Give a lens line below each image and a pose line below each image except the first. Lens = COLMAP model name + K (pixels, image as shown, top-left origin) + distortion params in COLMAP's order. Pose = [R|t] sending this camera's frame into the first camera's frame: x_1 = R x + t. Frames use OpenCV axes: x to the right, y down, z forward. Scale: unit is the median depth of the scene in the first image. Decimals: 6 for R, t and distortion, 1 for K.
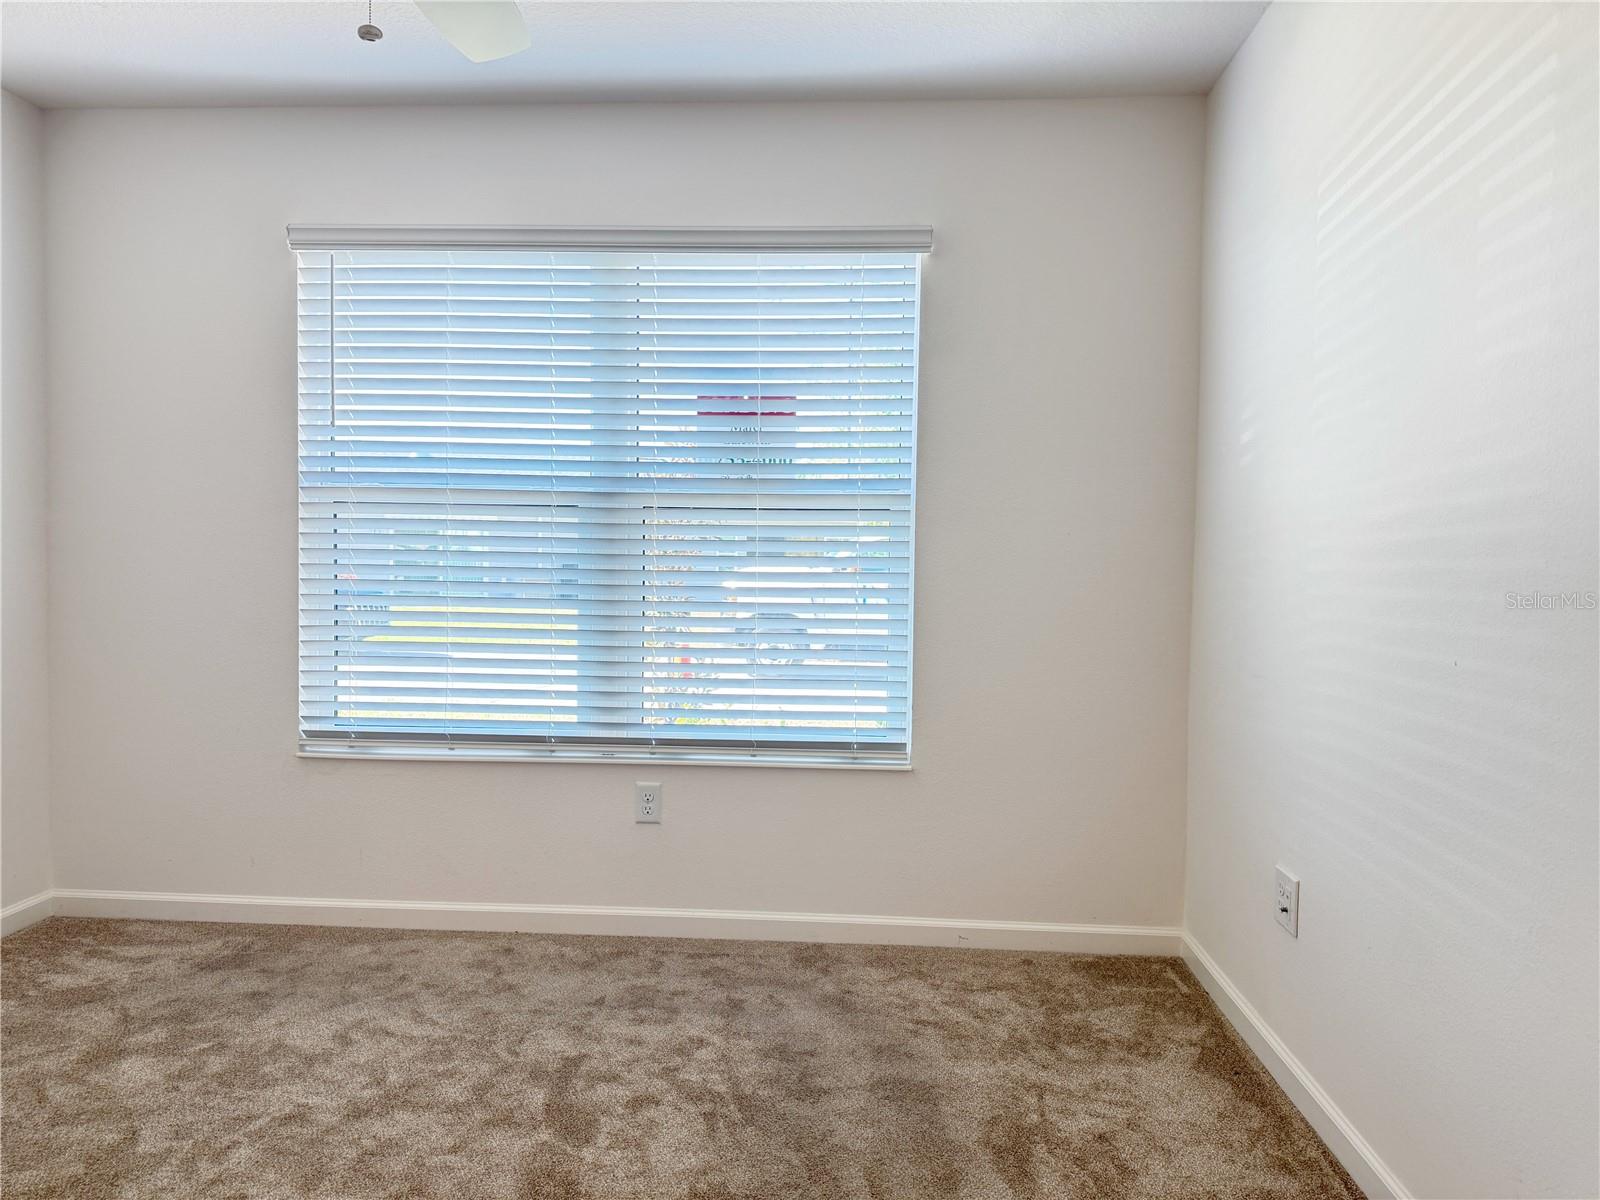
lens RADIAL K [[1036.8, 0, 813.2], [0, 1036.8, 602.4], [0, 0, 1]] dist [0.026174, -0.034366]
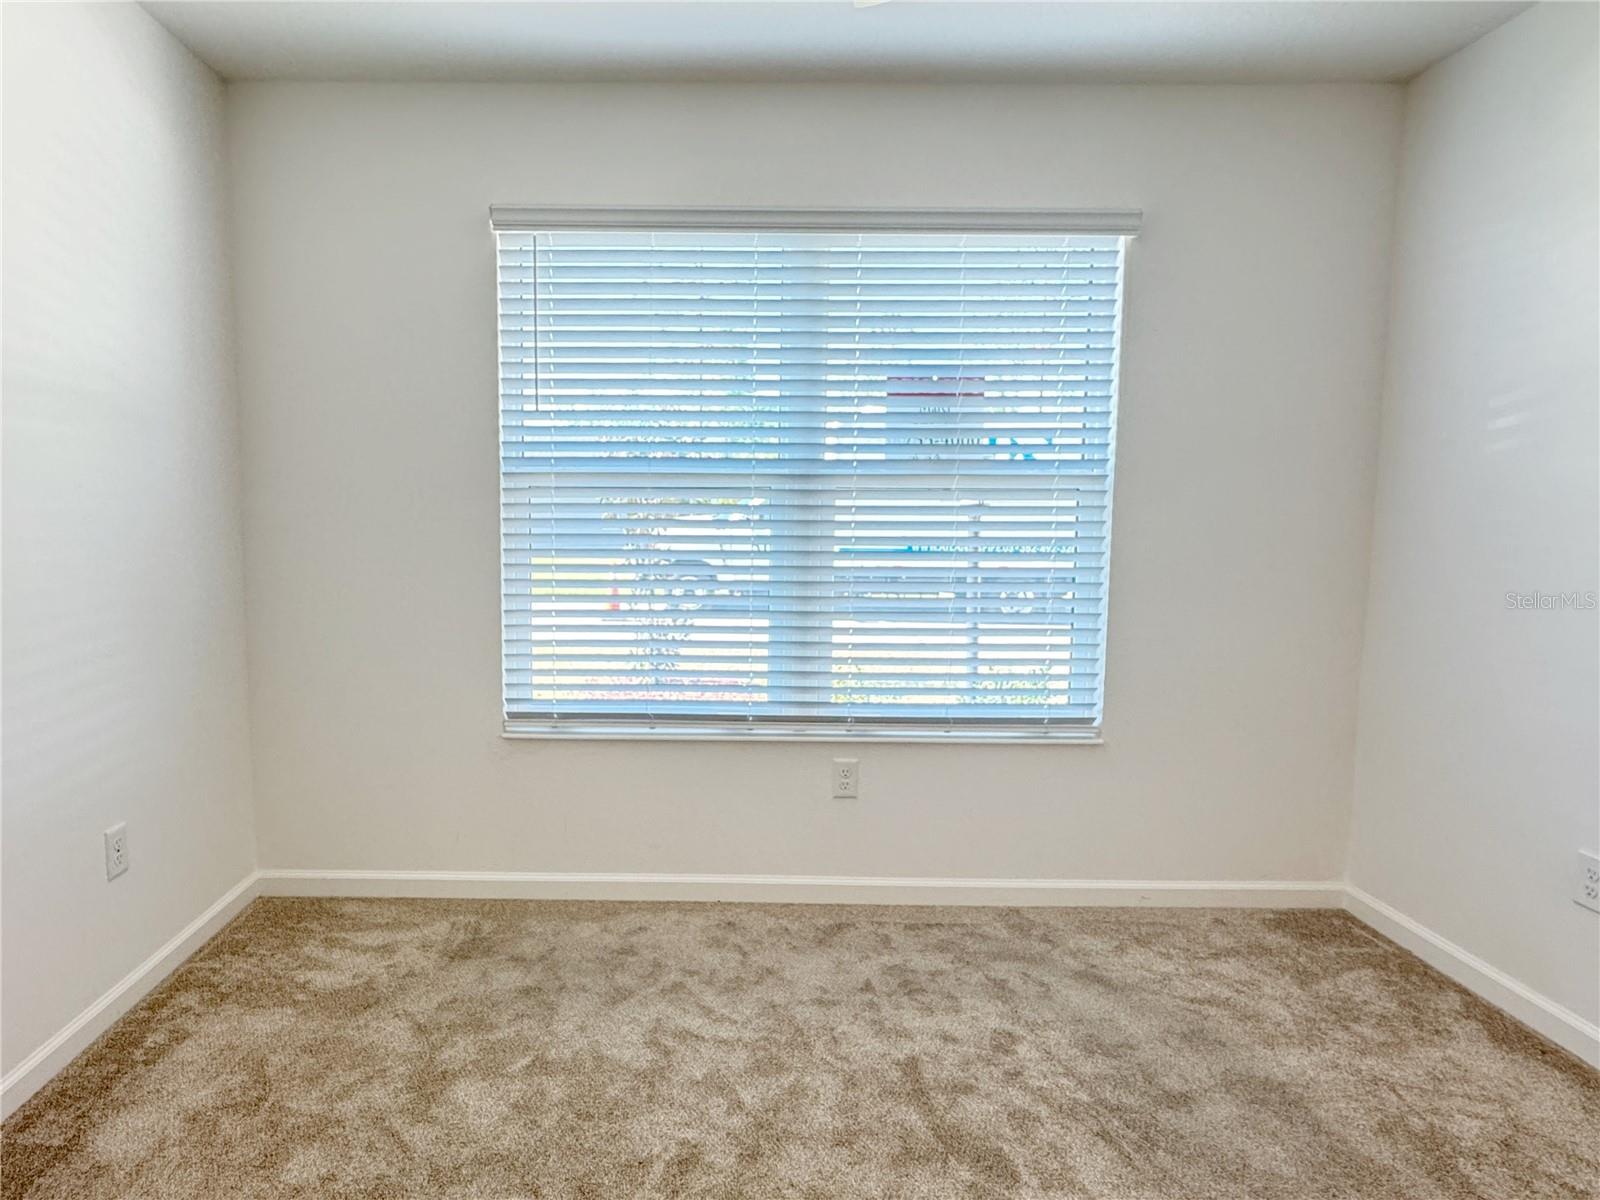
lens RADIAL K [[898.9, 0, 803.3], [0, 898.9, 606.5], [0, 0, 1]] dist [-0.015318, 0.009541]
pose [[0.999280, -0.012768, 0.035727, -0.244272], [0.010782, 0.998414, 0.055249, -0.027806], [-0.036376, -0.054824, 0.997833, 0.128045]]
